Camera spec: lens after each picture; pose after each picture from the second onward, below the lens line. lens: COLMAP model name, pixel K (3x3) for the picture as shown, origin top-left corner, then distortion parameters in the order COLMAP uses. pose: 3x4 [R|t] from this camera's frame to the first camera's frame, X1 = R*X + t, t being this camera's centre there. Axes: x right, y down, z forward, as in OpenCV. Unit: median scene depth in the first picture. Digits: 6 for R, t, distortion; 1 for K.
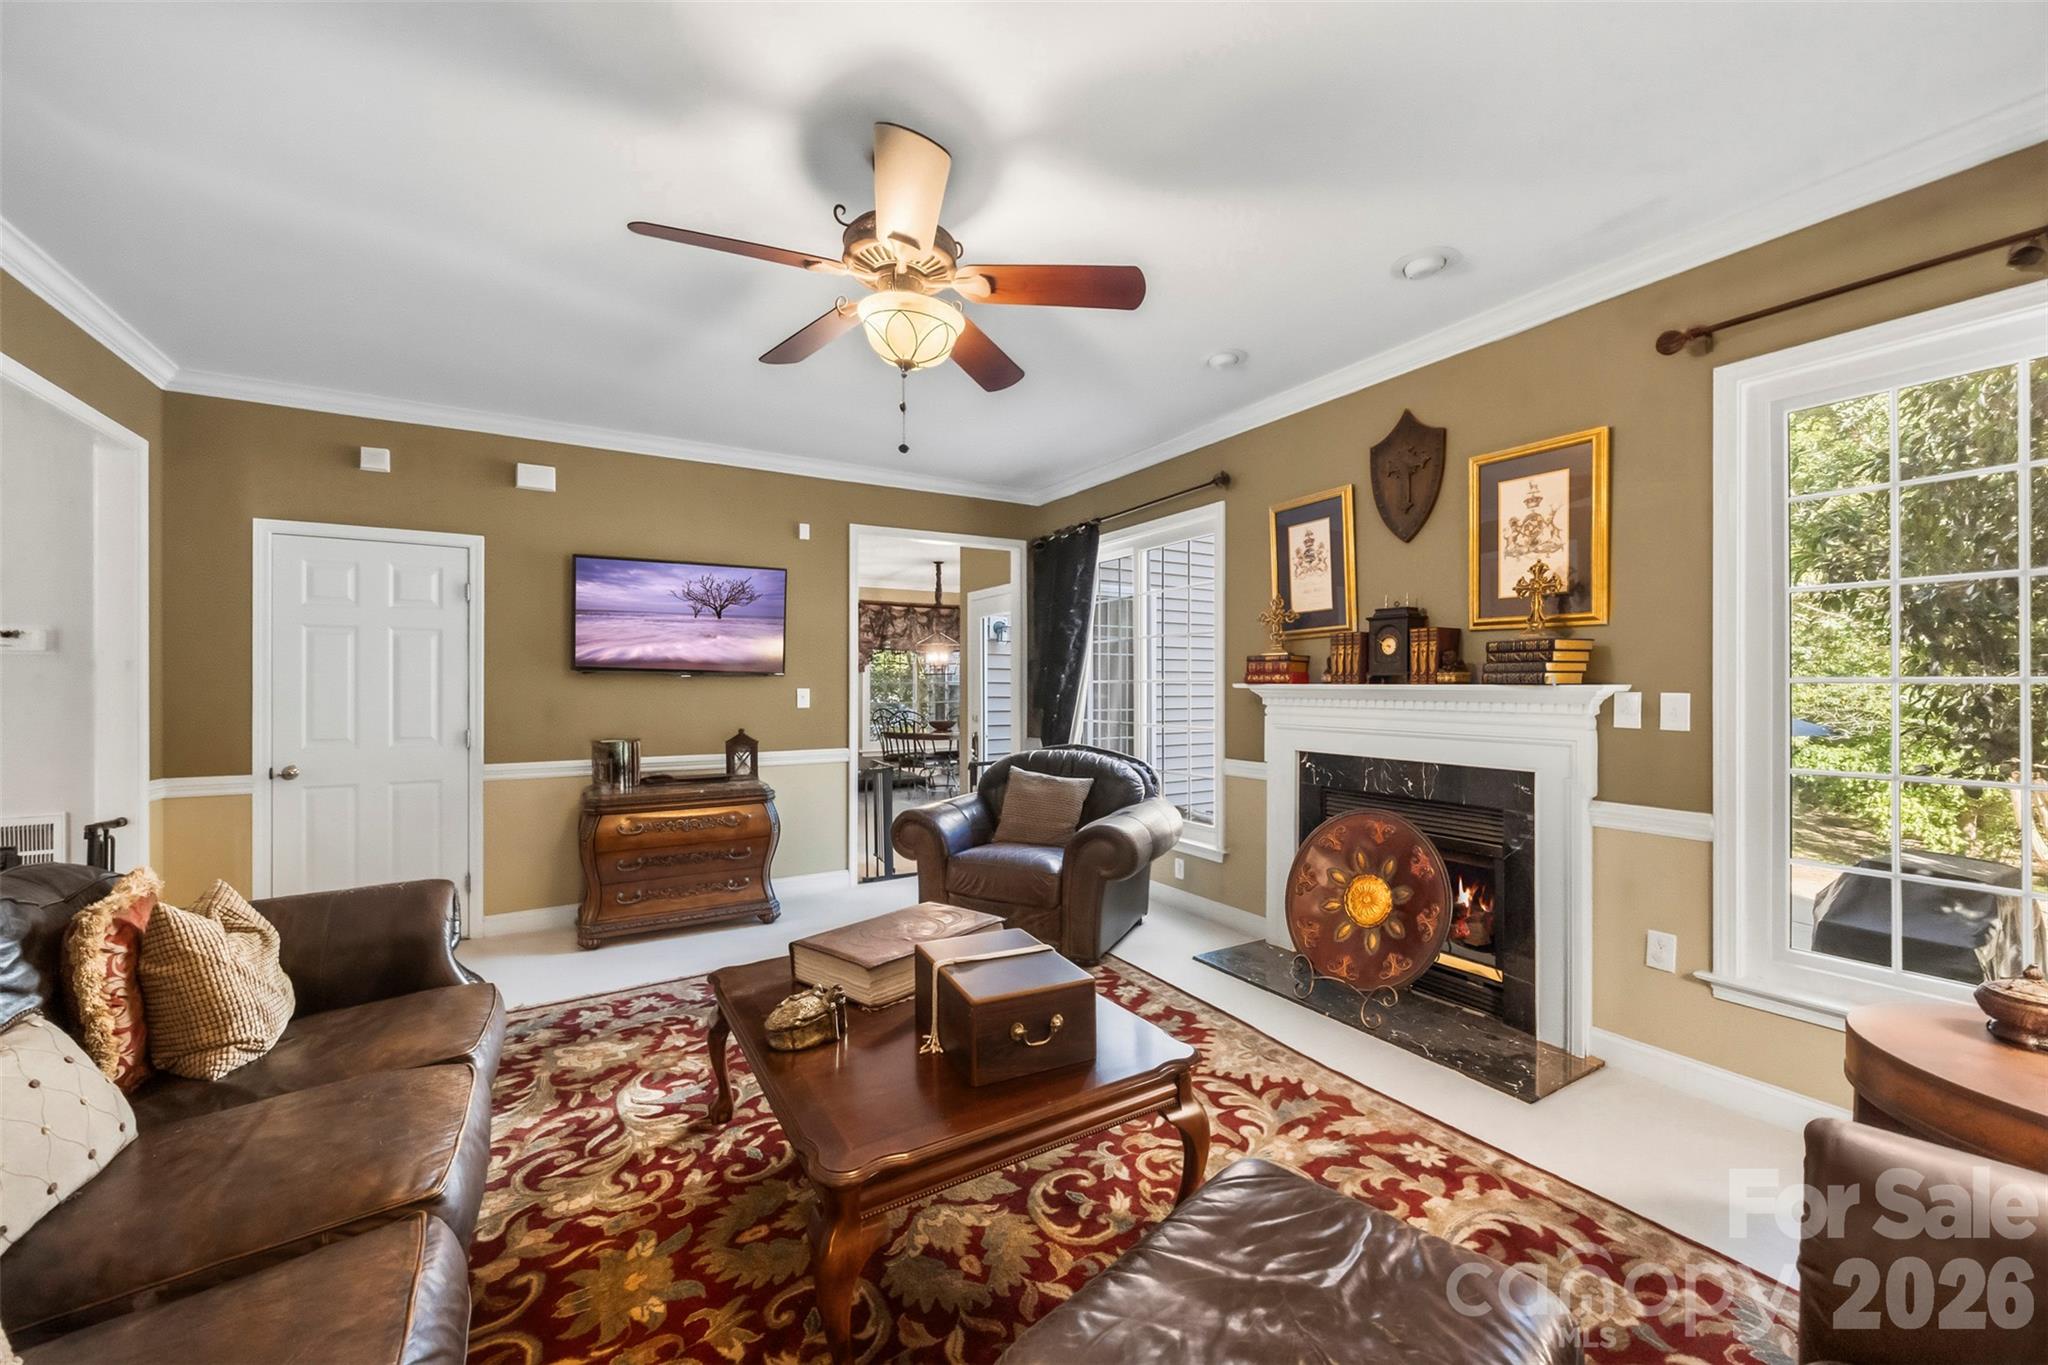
lens RADIAL K [[799.4, 0, 1031.7], [0, 799.4, 685.0], [0, 0, 1]] dist [-0.002844, 0.000036]
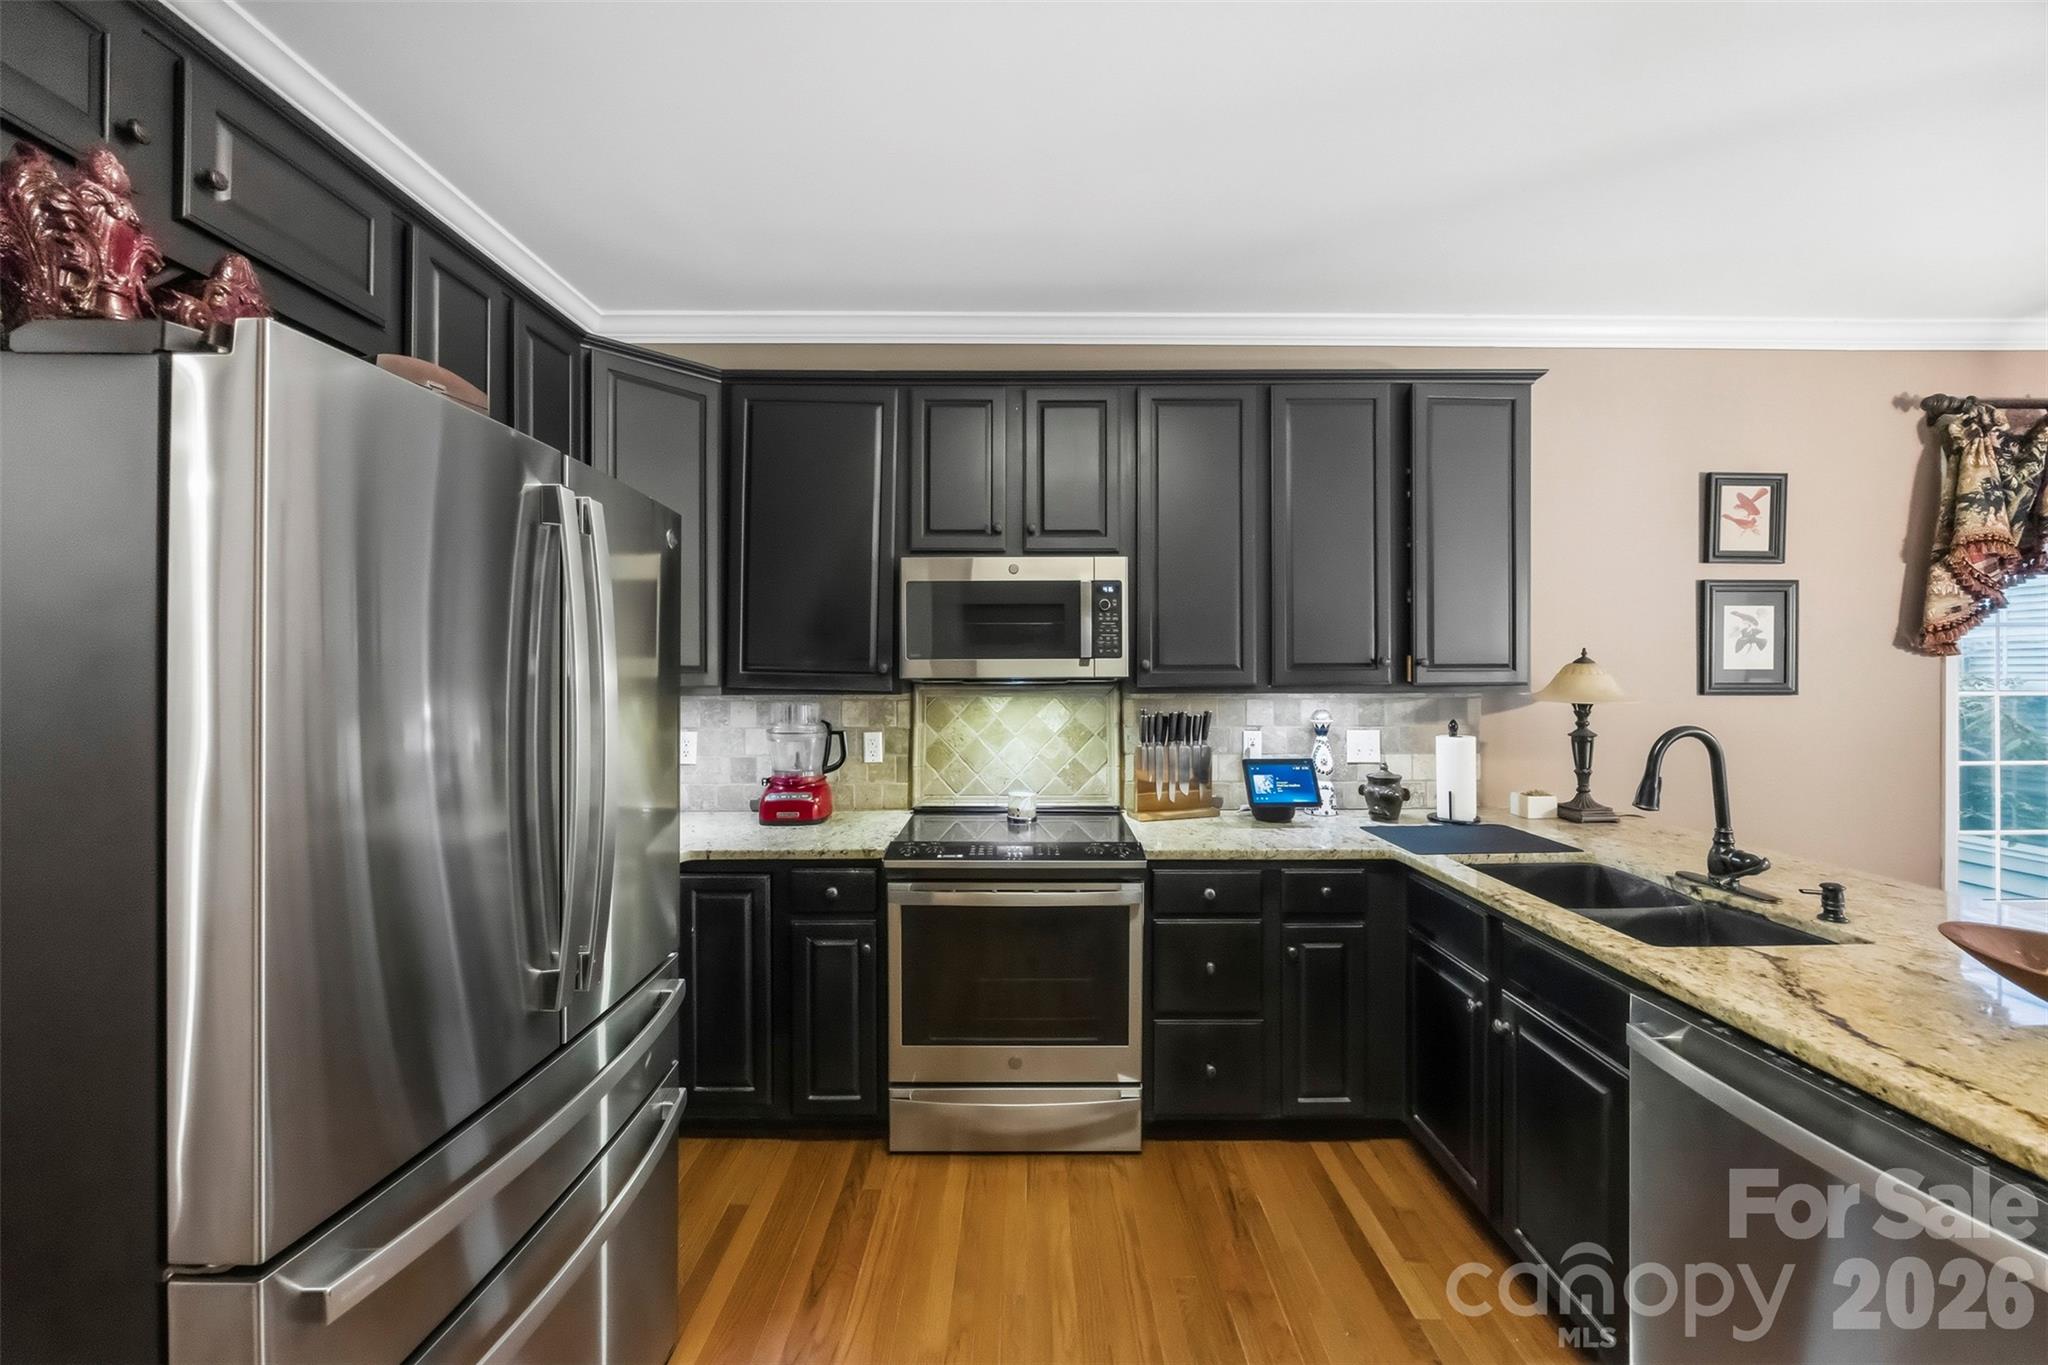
lens RADIAL K [[780.5, 0, 1028.0], [0, 780.5, 680.5], [0, 0, 1]] dist [-0.006555, 0.000182]
pose [[0.849820, 0.001339, -0.527071, -0.896978], [0.001952, 0.999982, 0.005688, -0.025999], [0.527069, -0.005862, 0.849802, 1.586906]]
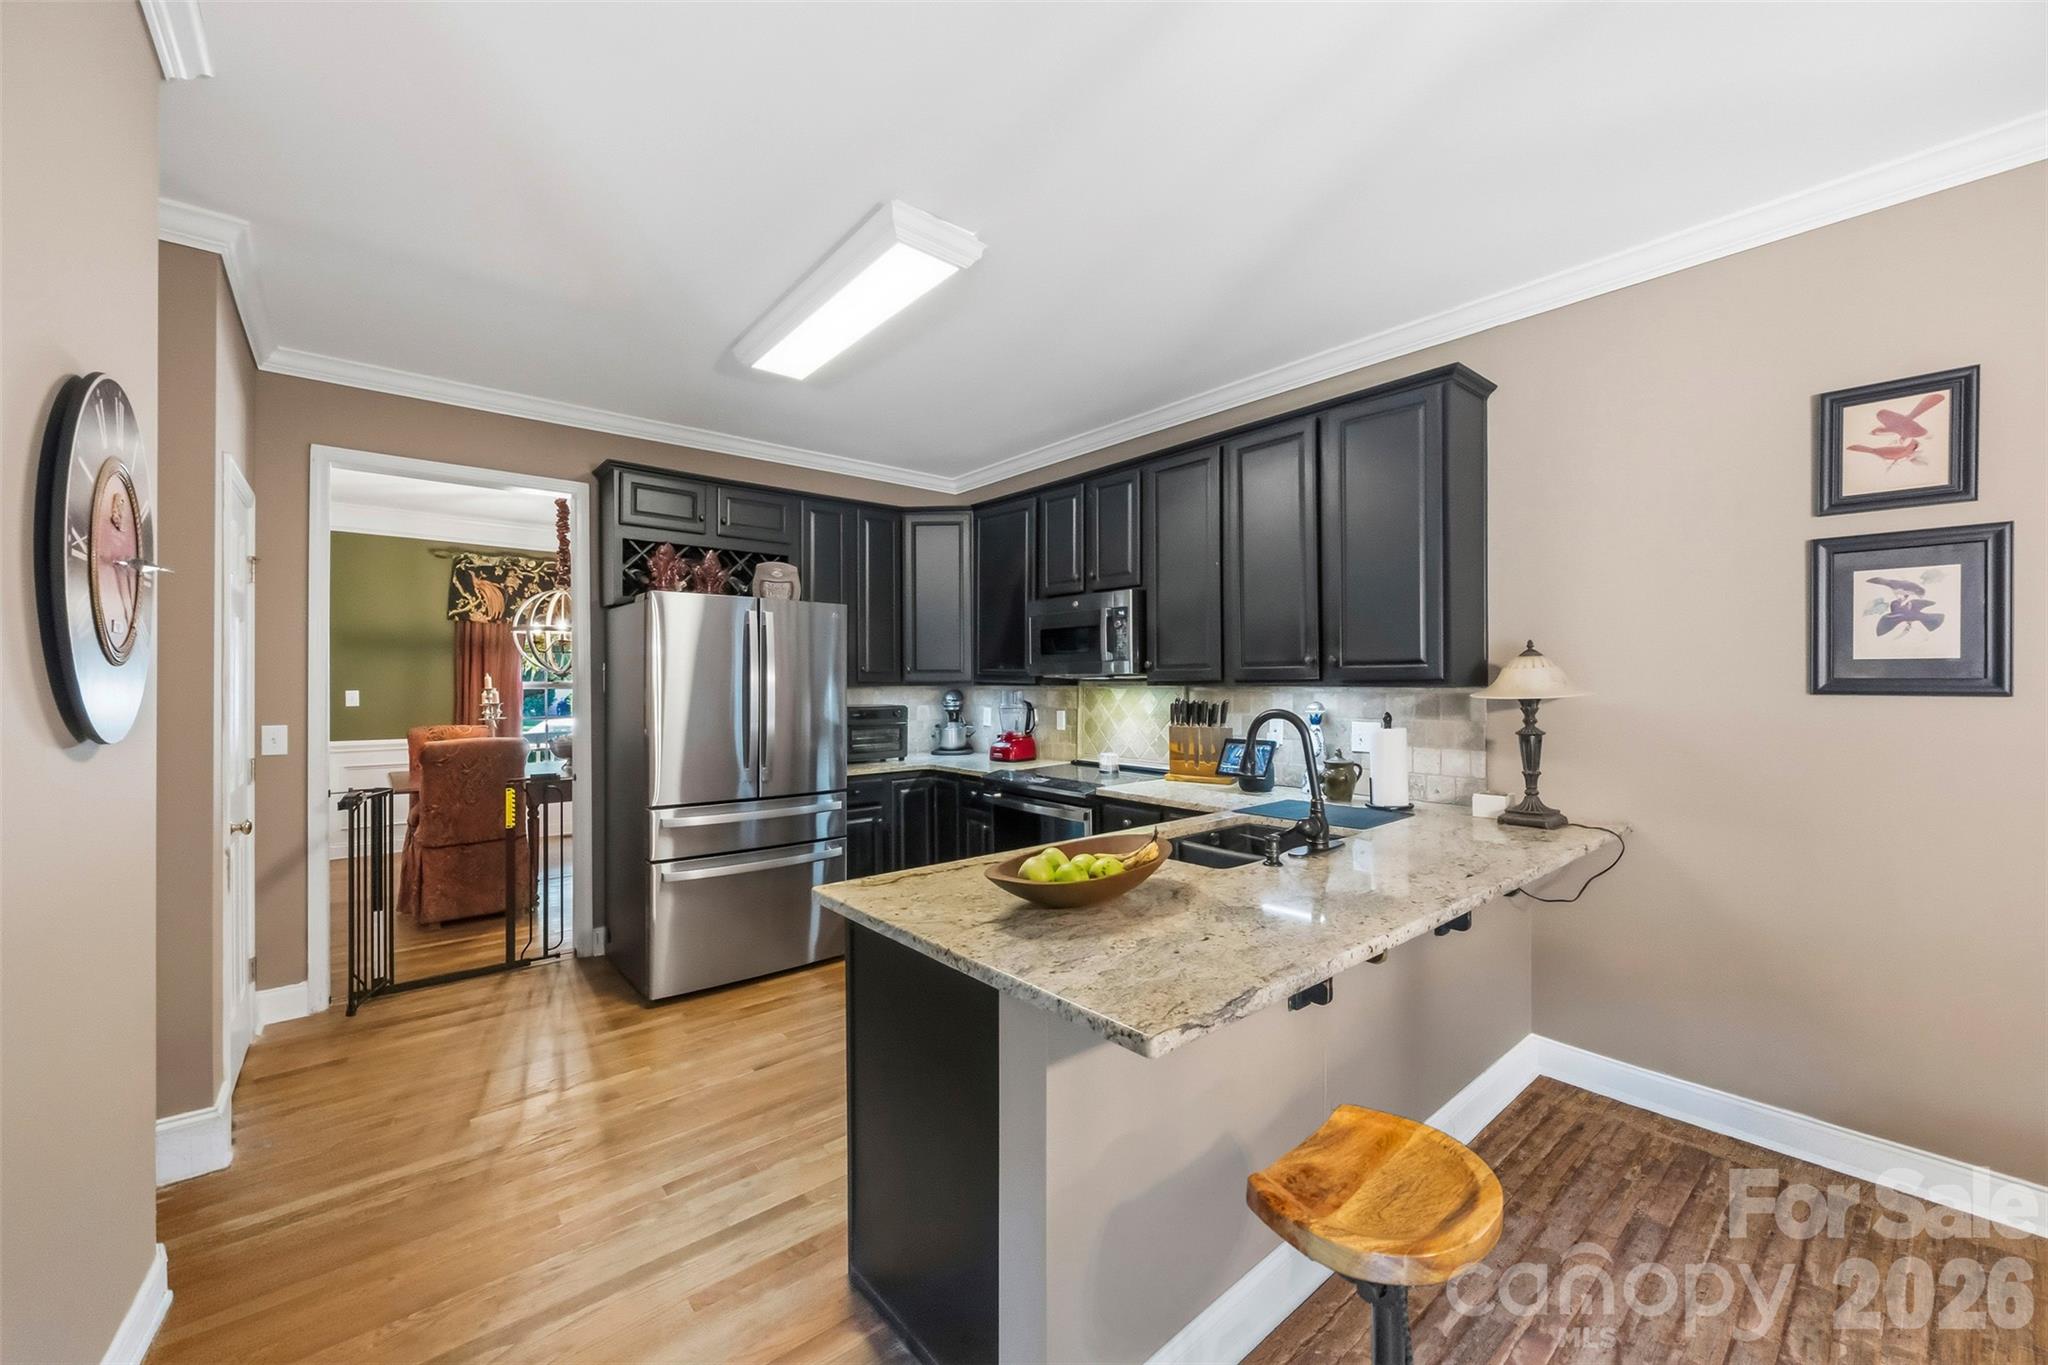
lens RADIAL K [[780.5, 0, 1028.0], [0, 780.5, 680.5], [0, 0, 1]] dist [-0.006555, 0.000182]
pose [[0.145163, -0.001418, -0.989407, -0.302399], [-0.000892, 0.999998, -0.001564, -0.015619], [0.989407, 0.001110, 0.145161, 1.910684]]
